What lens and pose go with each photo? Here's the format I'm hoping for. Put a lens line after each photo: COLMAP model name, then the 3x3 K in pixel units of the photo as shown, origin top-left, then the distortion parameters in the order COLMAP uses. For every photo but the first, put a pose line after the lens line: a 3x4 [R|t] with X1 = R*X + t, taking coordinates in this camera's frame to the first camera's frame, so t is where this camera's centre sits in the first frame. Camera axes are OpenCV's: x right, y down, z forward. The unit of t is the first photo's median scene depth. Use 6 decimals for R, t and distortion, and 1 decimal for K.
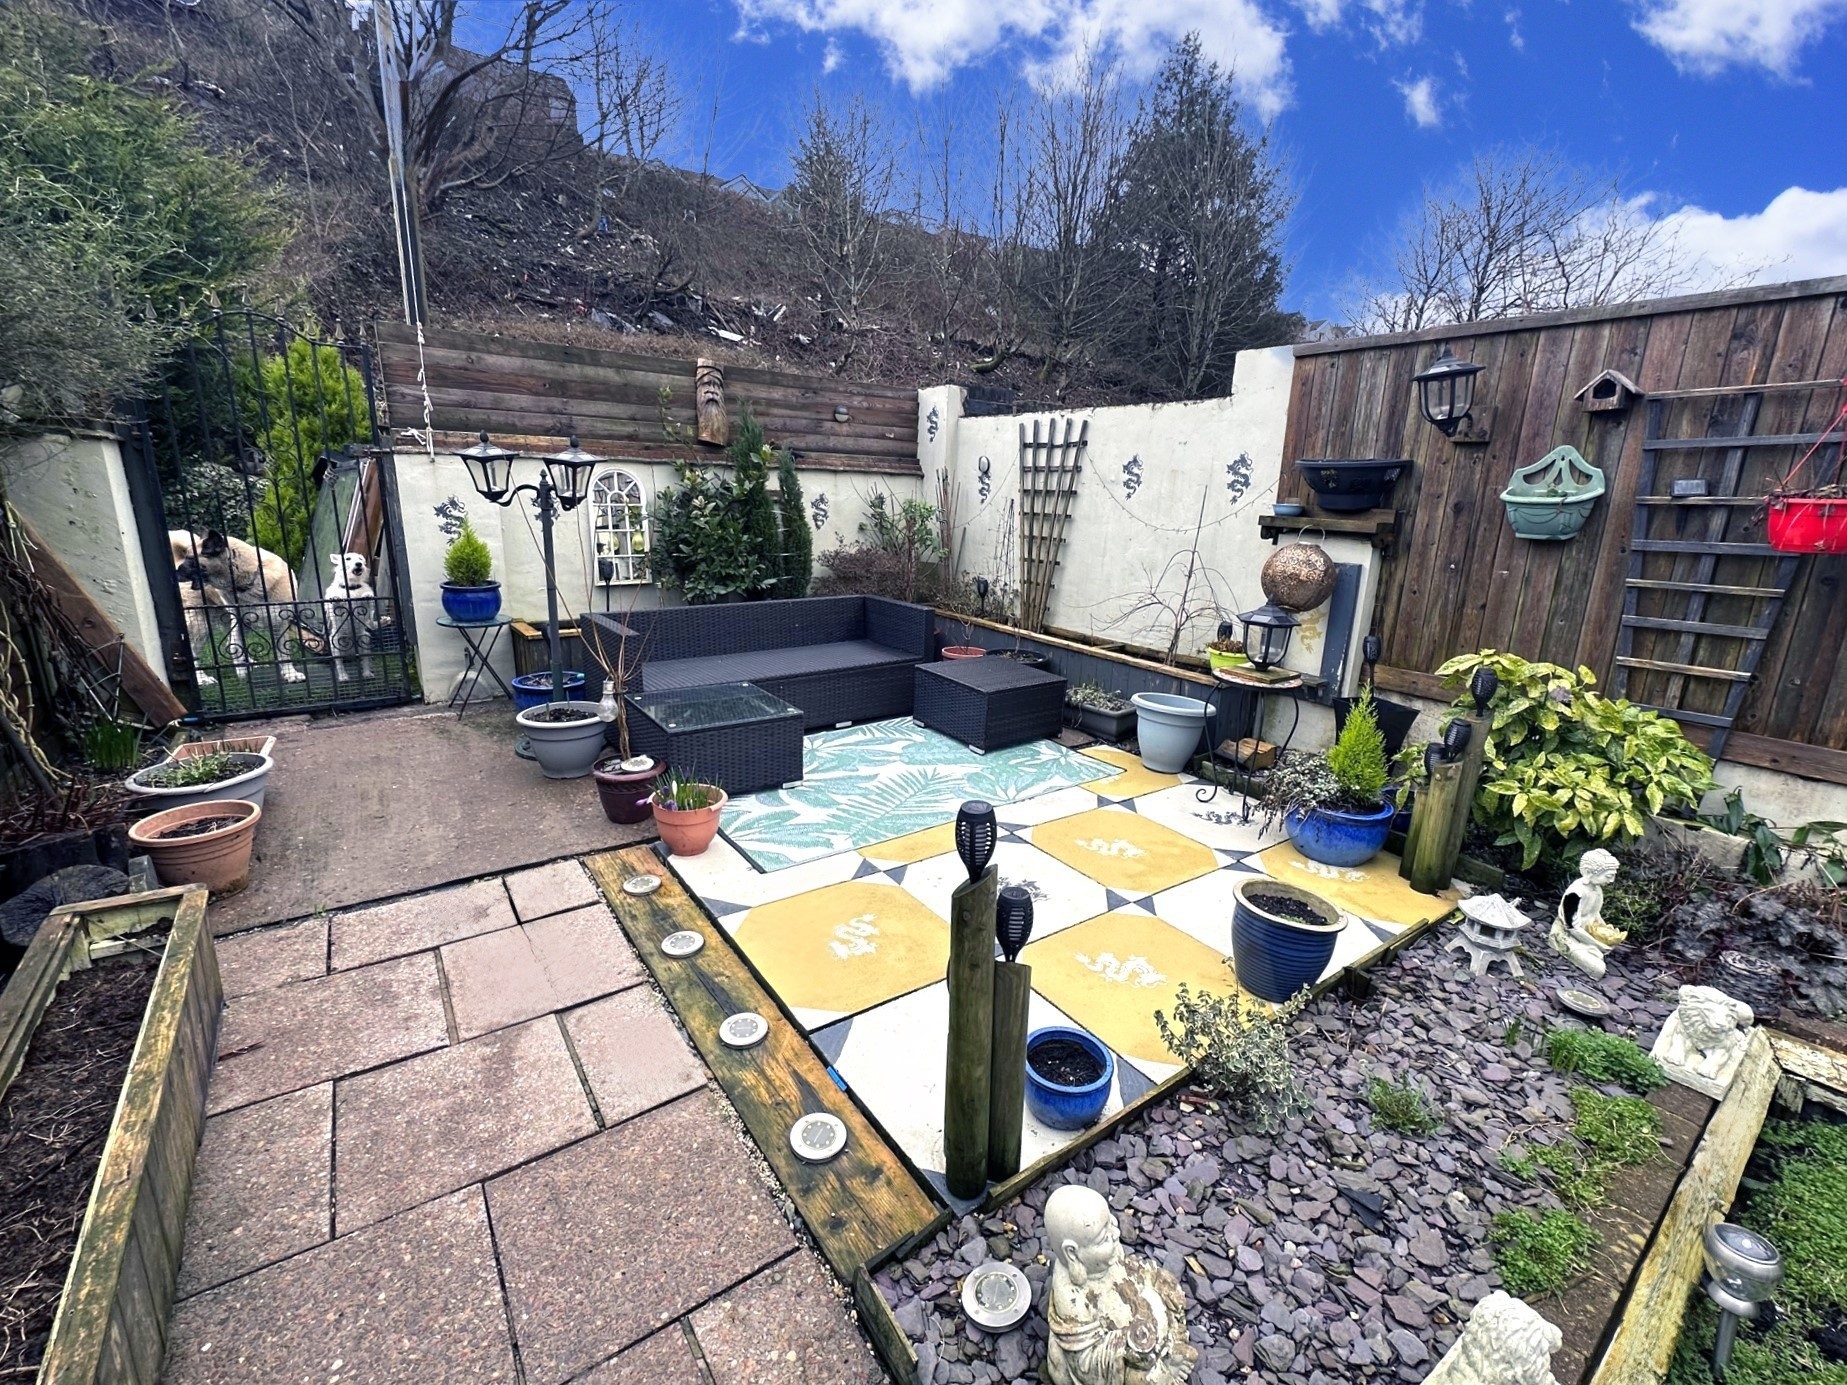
lens RADIAL K [[791.0, 0, 923.5], [0, 791.0, 692.5], [0, 0, 1]] dist [-0.001951, 0.000062]
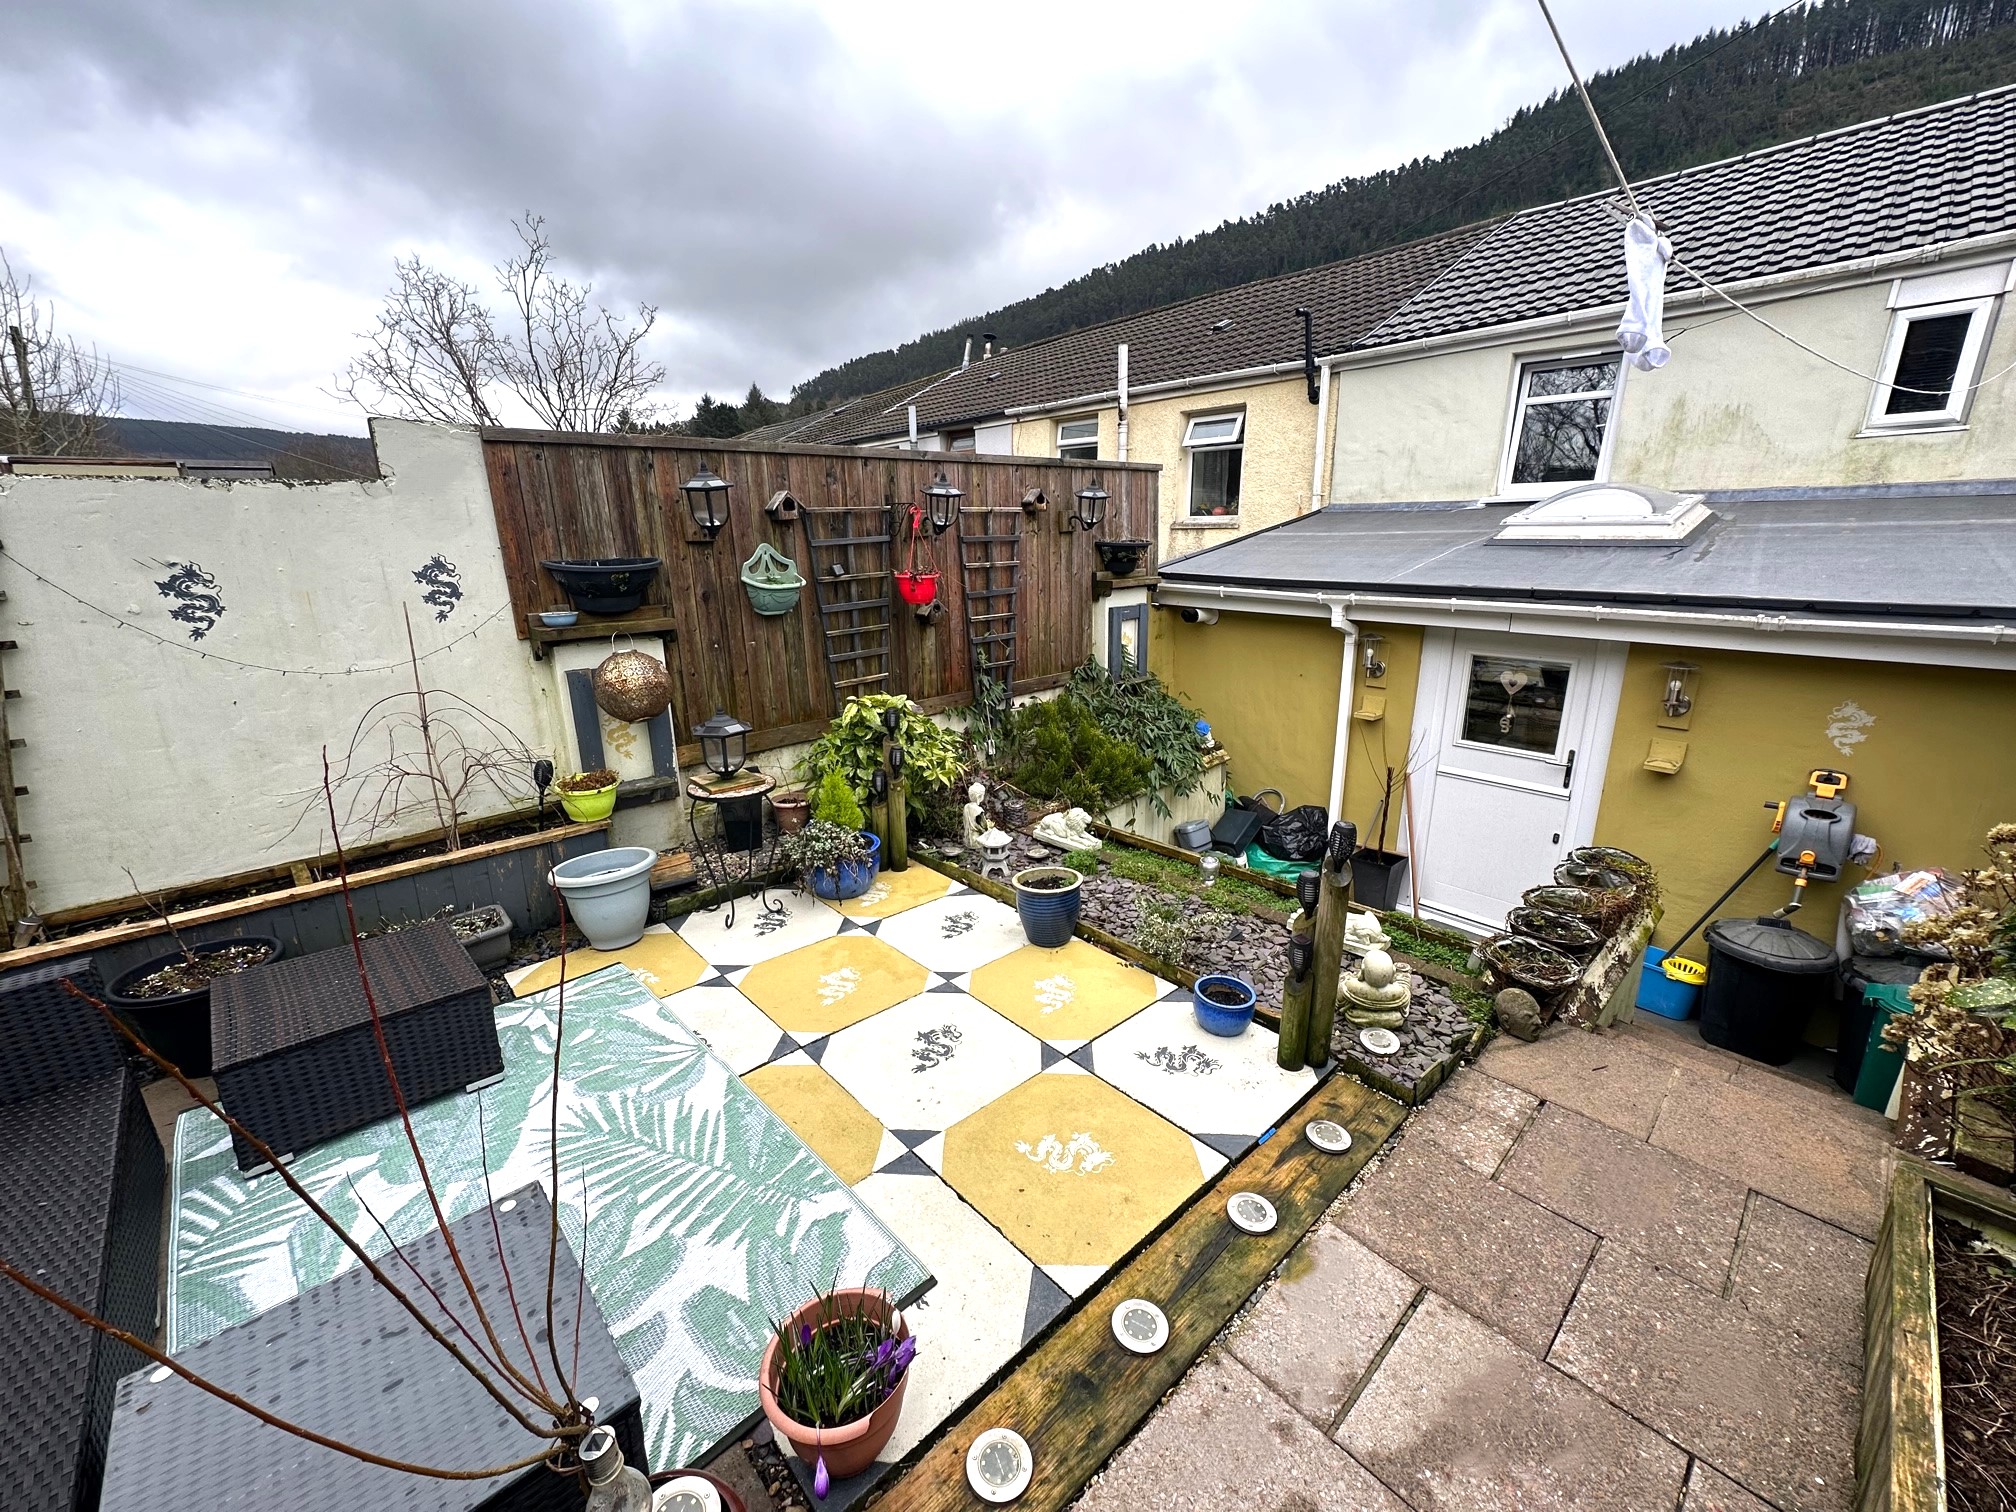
lens RADIAL K [[814.0, 0, 1001.5], [0, 814.0, 748.1], [0, 0, 1]] dist [-0.002173, 0.000316]
pose [[-0.117174, -0.293583, 0.948725, -0.700416], [0.262126, 0.912286, 0.314681, -0.357149], [-0.957894, 0.285558, -0.029941, 0.830691]]
